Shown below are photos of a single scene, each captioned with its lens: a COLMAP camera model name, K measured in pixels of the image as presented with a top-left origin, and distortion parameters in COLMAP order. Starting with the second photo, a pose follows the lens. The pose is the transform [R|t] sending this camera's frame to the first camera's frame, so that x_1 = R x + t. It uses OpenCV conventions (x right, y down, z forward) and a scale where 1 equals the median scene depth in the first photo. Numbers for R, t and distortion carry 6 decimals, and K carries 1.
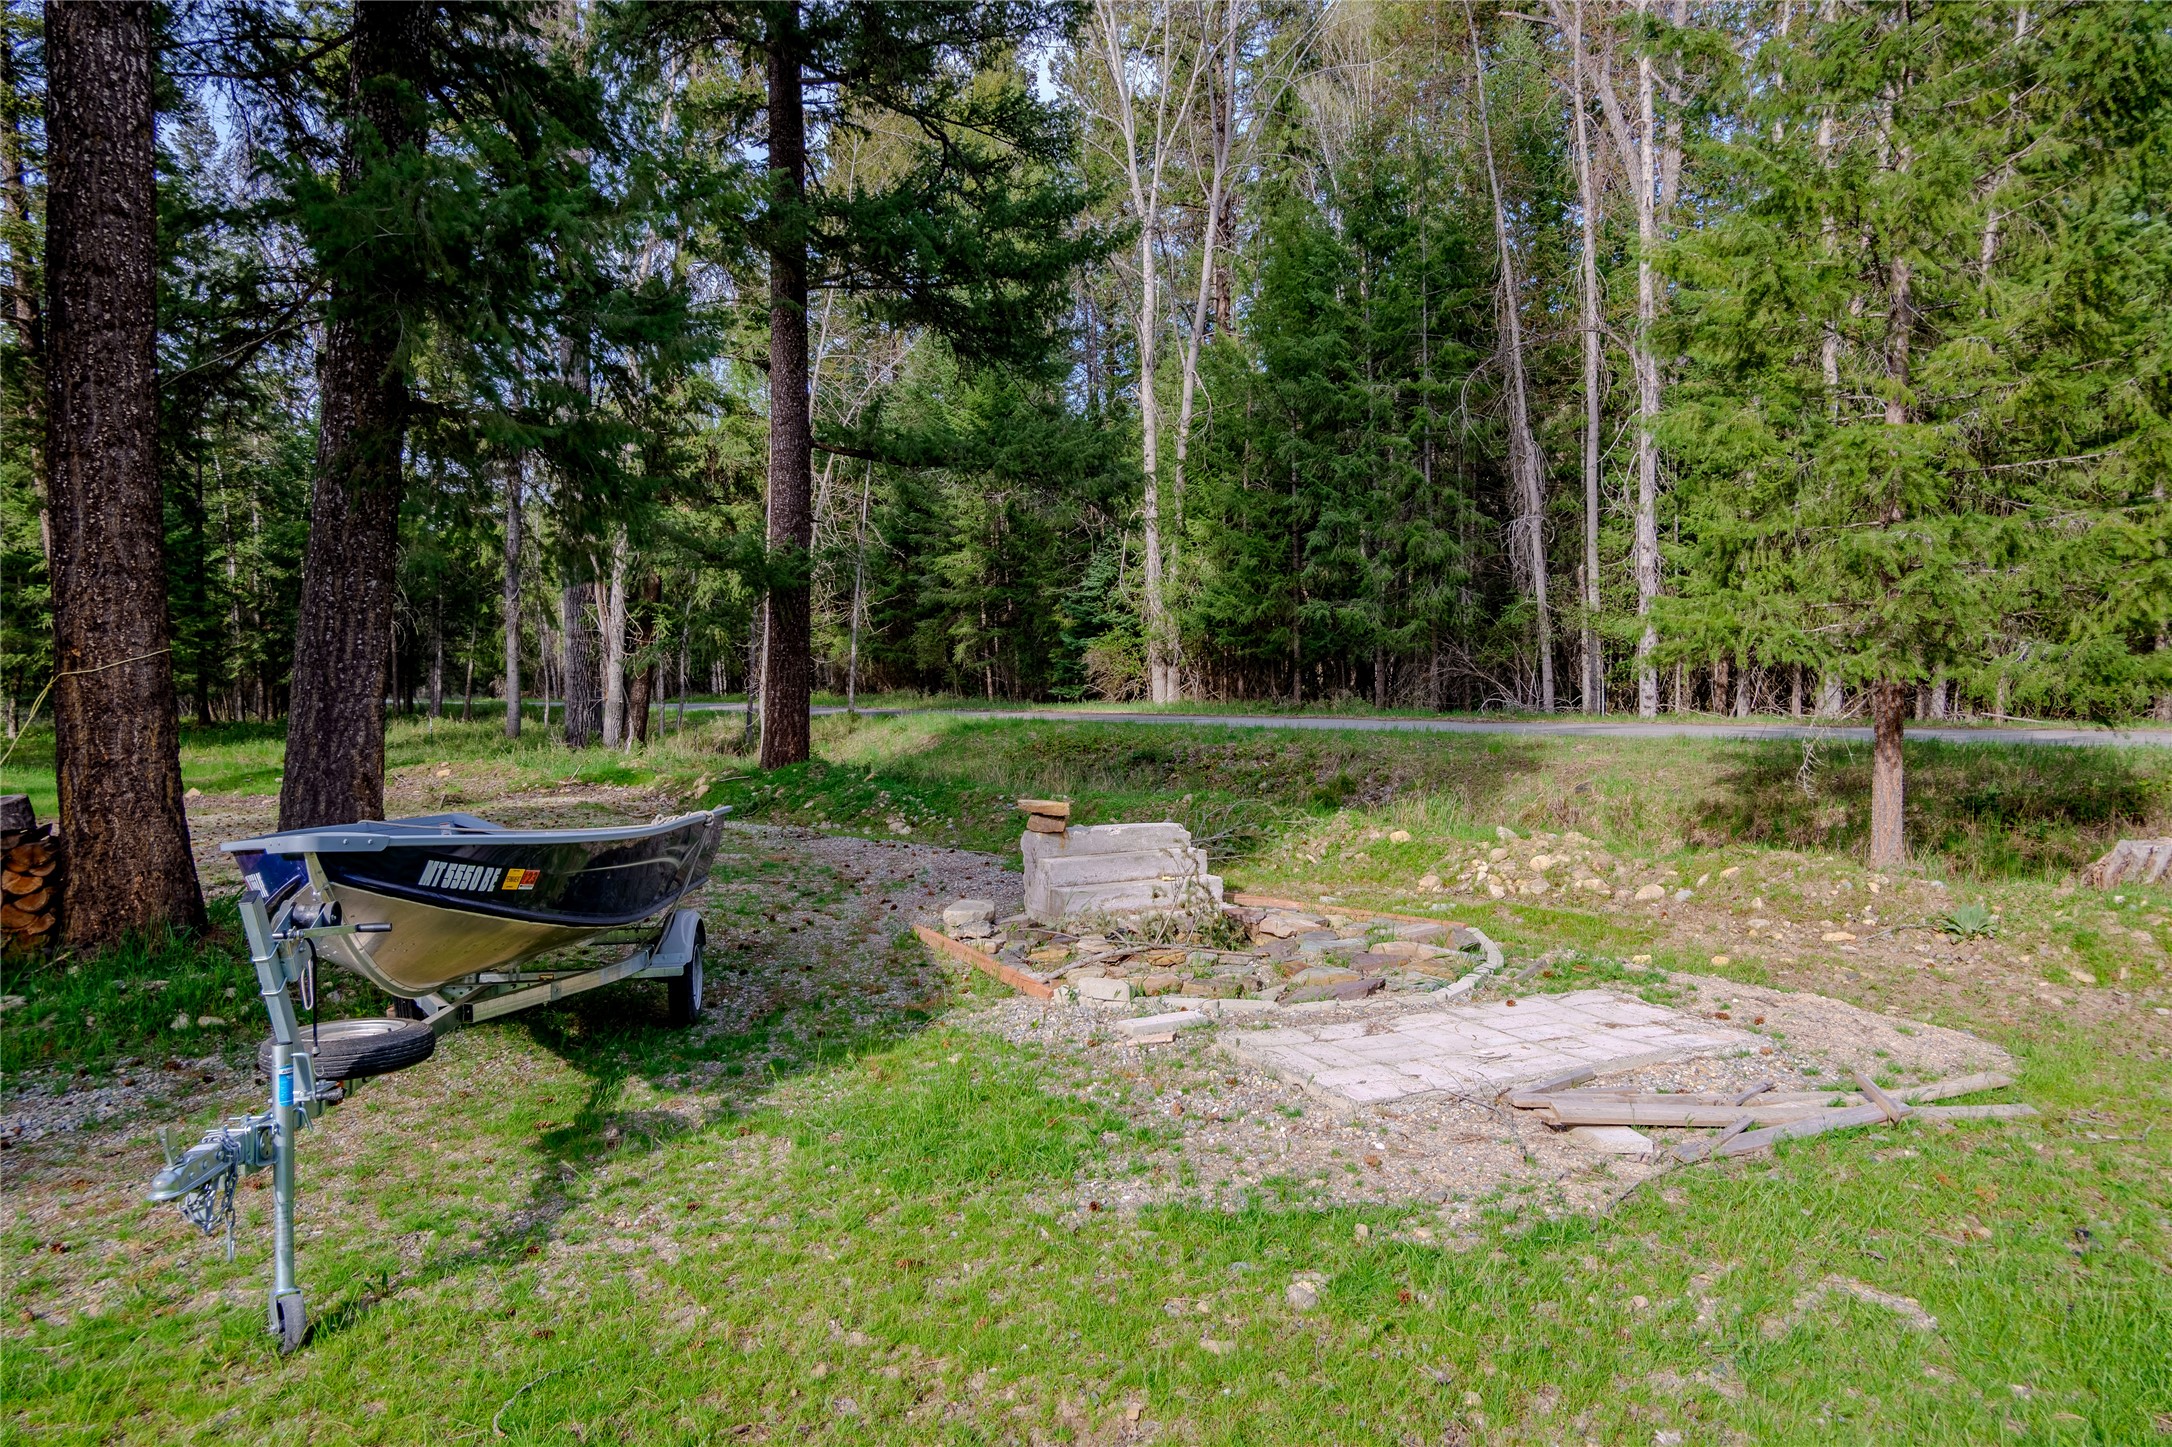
lens RADIAL K [[1436.1, 0, 1136.0], [0, 1436.1, 713.5], [0, 0, 1]] dist [-0.030061, 0.003582]
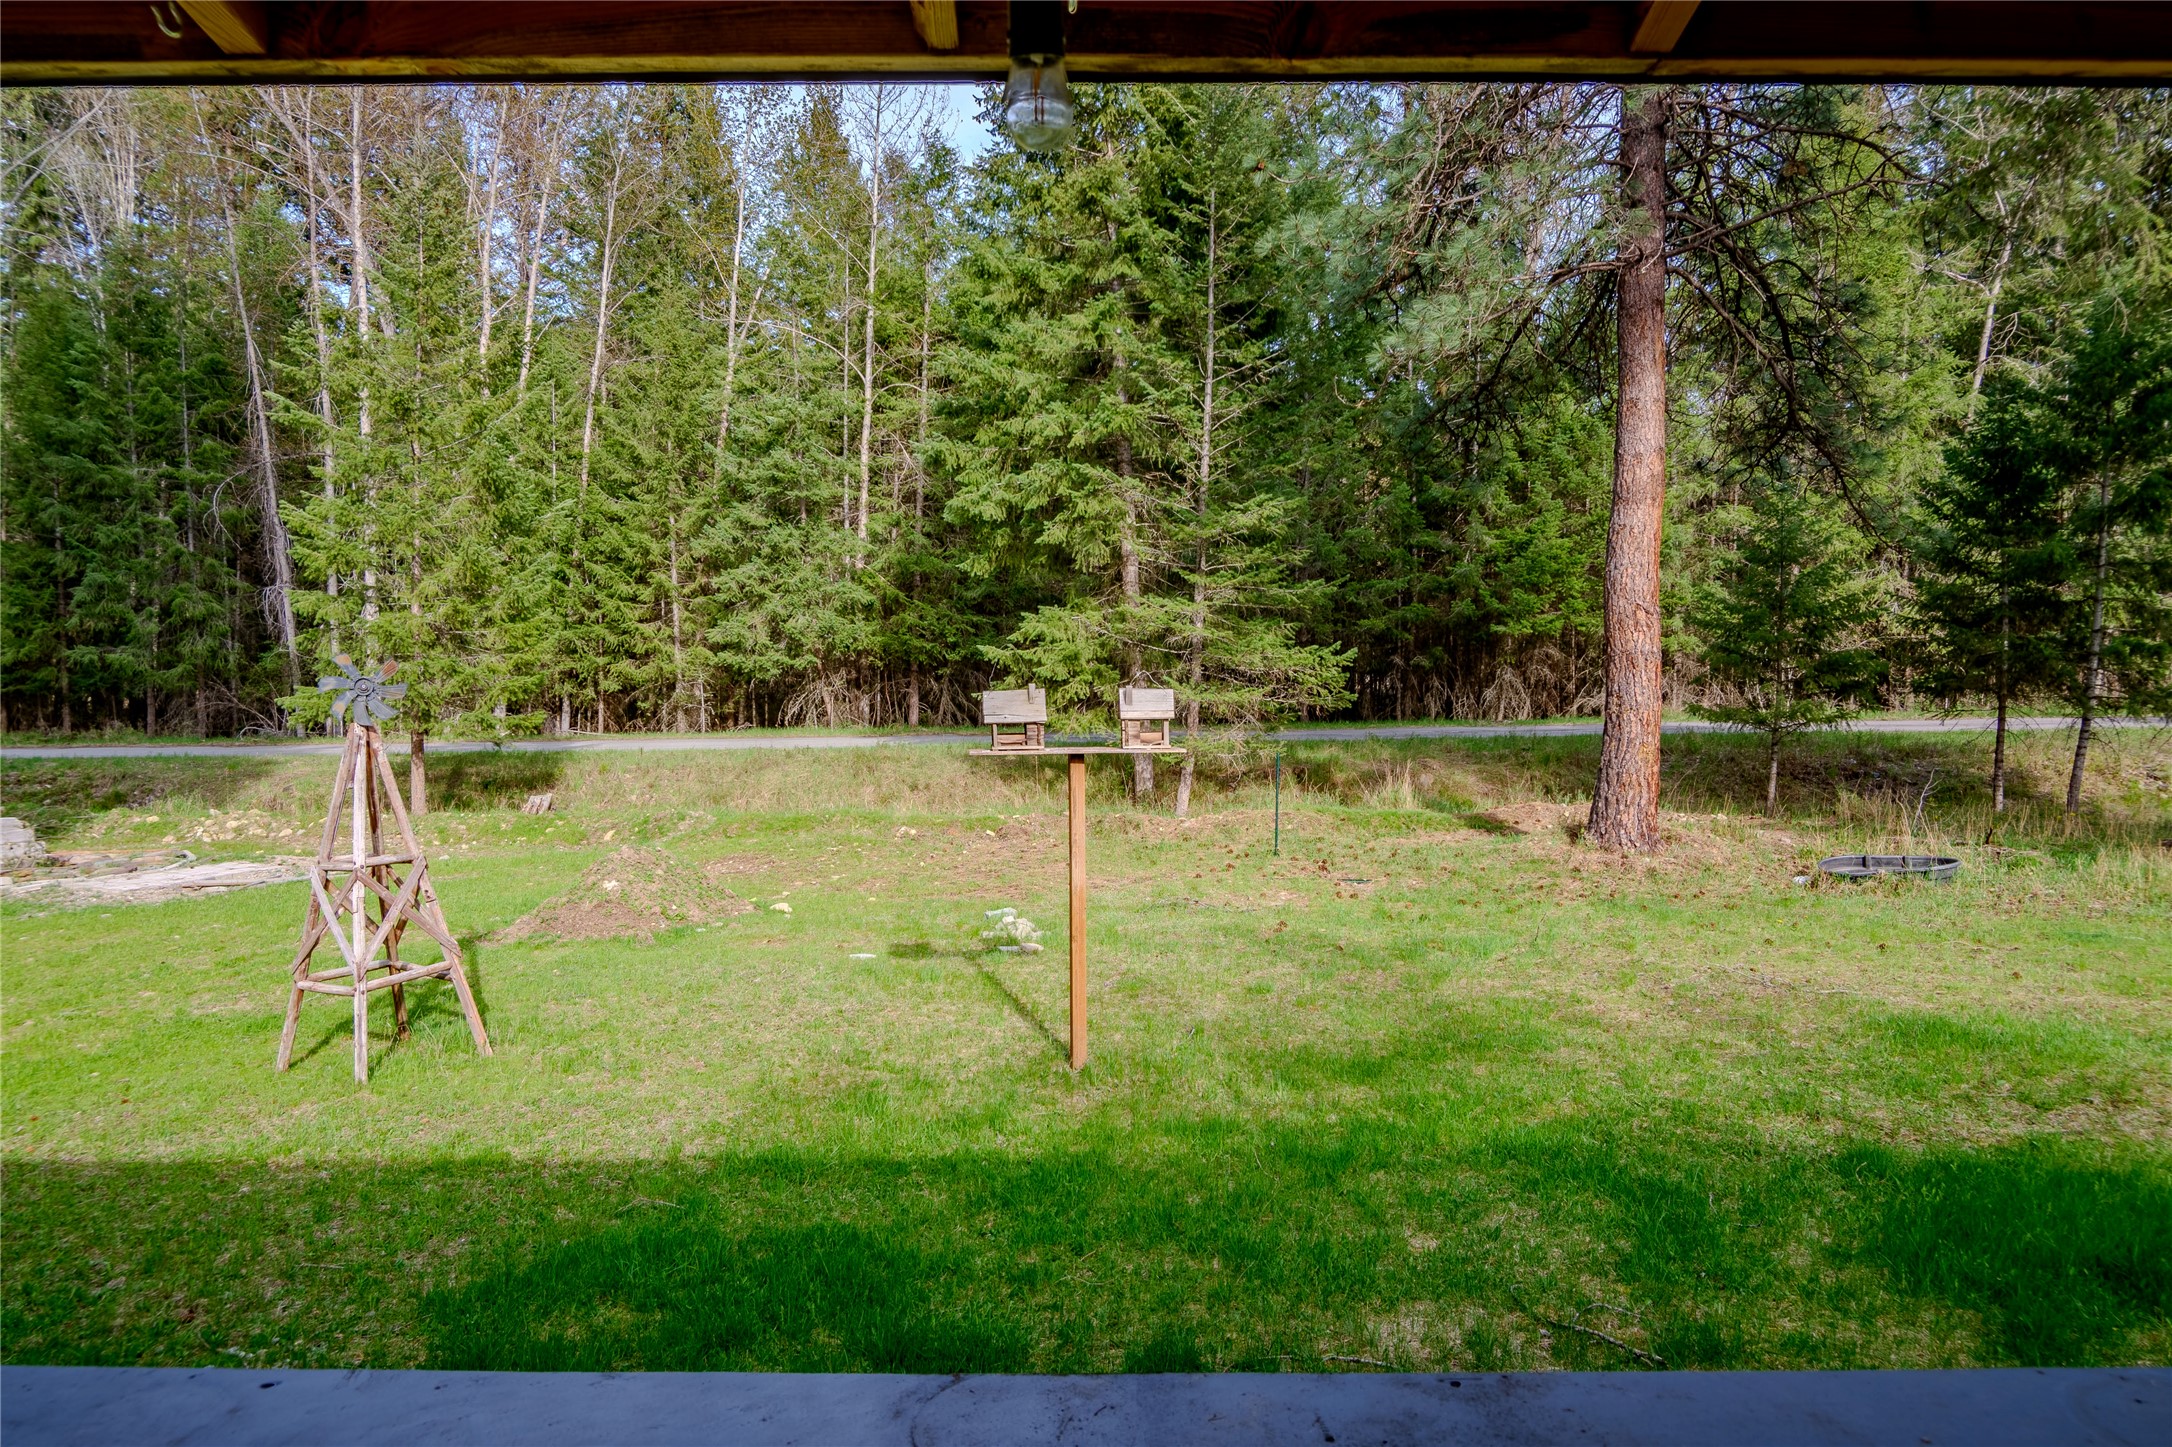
lens RADIAL K [[1436.1, 0, 1136.0], [0, 1436.1, 713.5], [0, 0, 1]] dist [-0.030061, 0.003582]
pose [[0.719357, -0.026576, 0.694132, -0.062968], [0.026785, 0.999586, 0.010512, -0.013380], [-0.694124, 0.011031, 0.719771, -0.449516]]
